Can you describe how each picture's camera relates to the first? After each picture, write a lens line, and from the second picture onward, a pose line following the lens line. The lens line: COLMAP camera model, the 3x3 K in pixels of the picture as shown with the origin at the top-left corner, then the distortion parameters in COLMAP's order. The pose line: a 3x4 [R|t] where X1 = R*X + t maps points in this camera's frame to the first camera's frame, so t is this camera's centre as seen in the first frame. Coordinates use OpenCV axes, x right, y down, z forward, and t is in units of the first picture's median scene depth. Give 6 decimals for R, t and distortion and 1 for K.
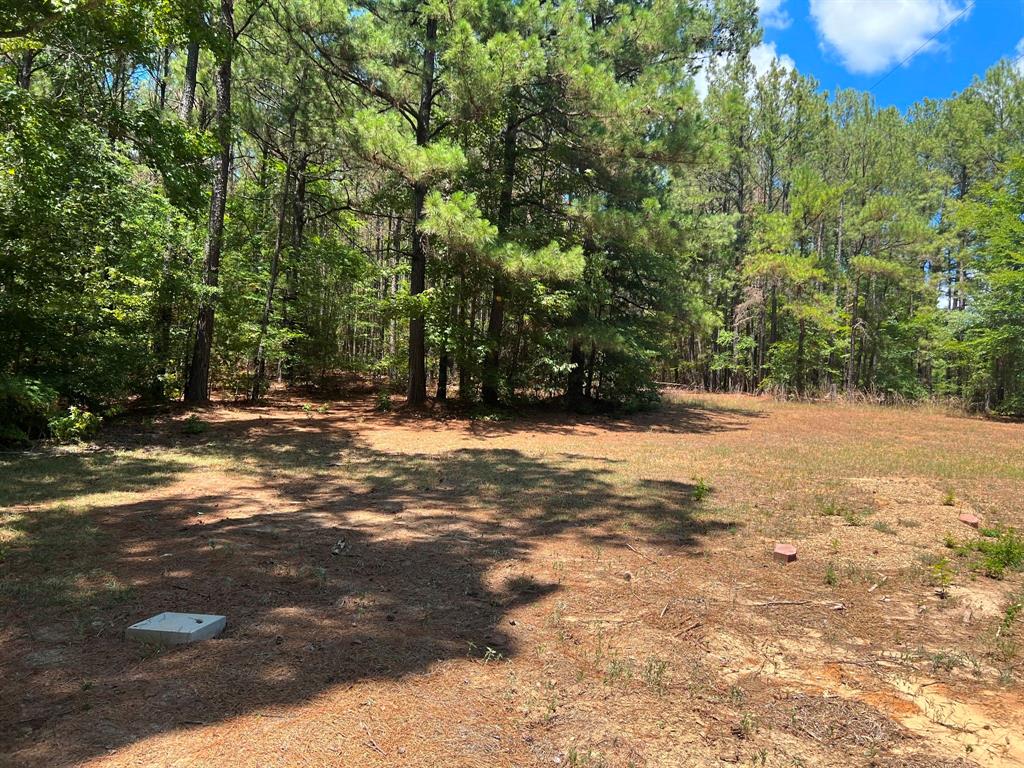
lens RADIAL K [[766.0, 0, 506.9], [0, 766.0, 384.5], [0, 0, 1]] dist [0.003287, -0.037605]
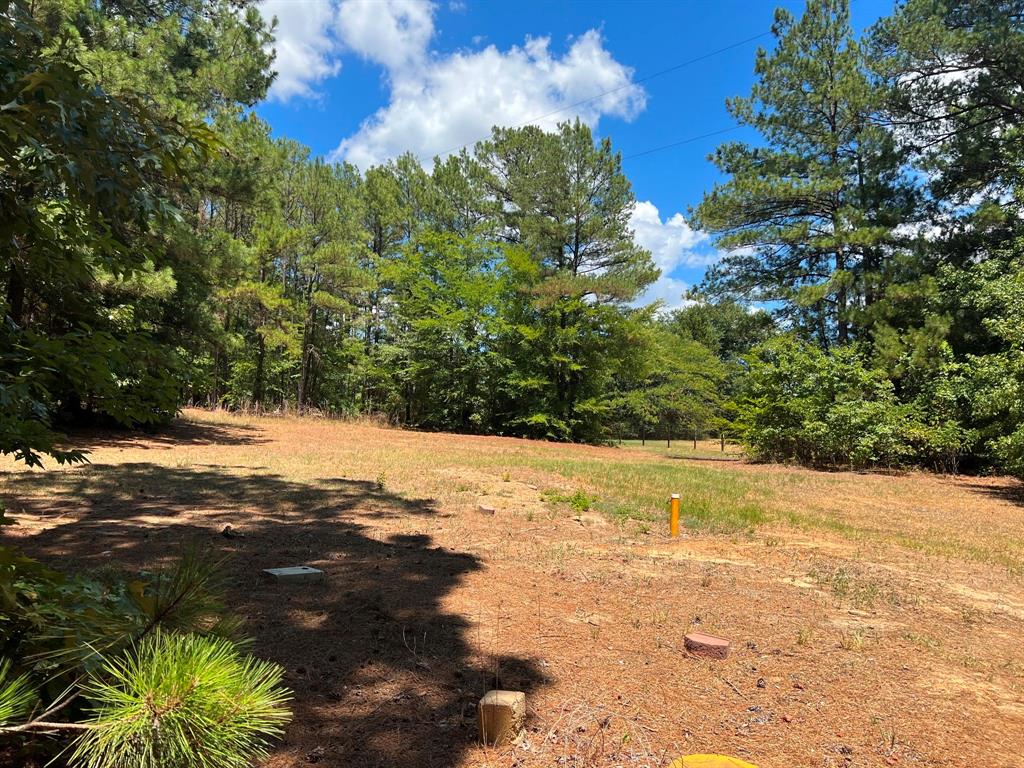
lens RADIAL K [[766.0, 0, 506.9], [0, 766.0, 384.5], [0, 0, 1]] dist [0.003287, -0.037605]
pose [[0.719039, 0.034390, 0.694118, -0.139037], [-0.021610, 0.999398, -0.027129, -0.001167], [-0.694633, 0.004507, 0.719350, -0.039602]]
